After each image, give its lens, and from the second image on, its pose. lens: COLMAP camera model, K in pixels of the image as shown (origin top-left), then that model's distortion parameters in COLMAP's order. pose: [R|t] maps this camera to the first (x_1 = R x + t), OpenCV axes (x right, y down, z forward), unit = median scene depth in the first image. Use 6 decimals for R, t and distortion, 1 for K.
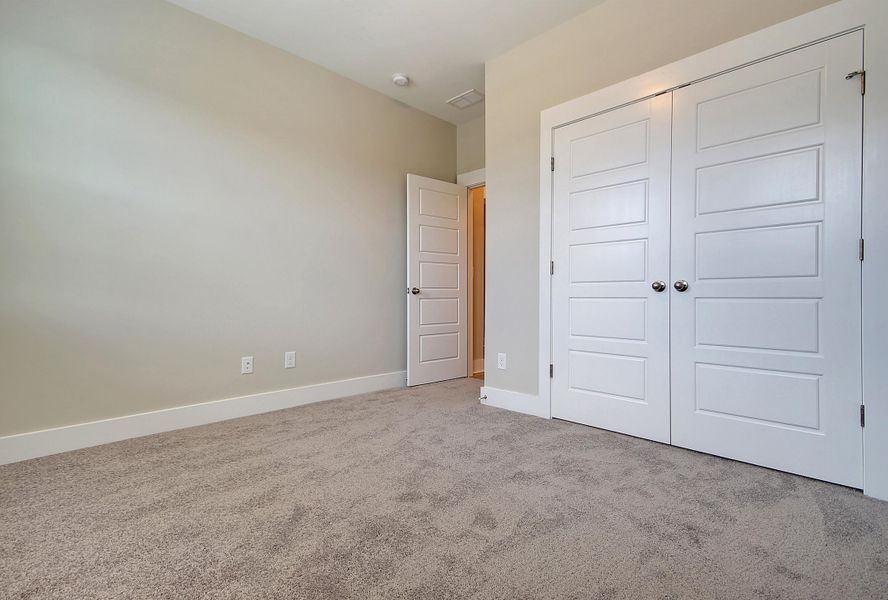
lens RADIAL K [[418.1, 0, 444.0], [0, 418.1, 300.0], [0, 0, 1]] dist [0.007882, -0.000487]
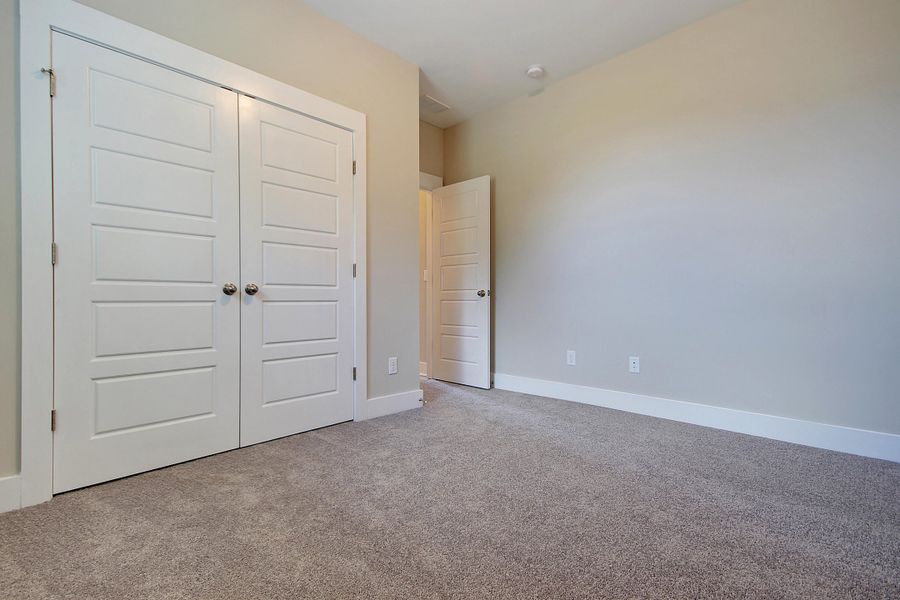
lens RADIAL K [[421.0, 0, 450.0], [0, 421.0, 302.5], [0, 0, 1]] dist [0.014819, 0.000176]
pose [[-0.034506, -0.004356, 0.999395, -0.478791], [0.009768, 0.999941, 0.004696, -0.002290], [-0.999357, 0.009924, -0.034461, 0.537341]]
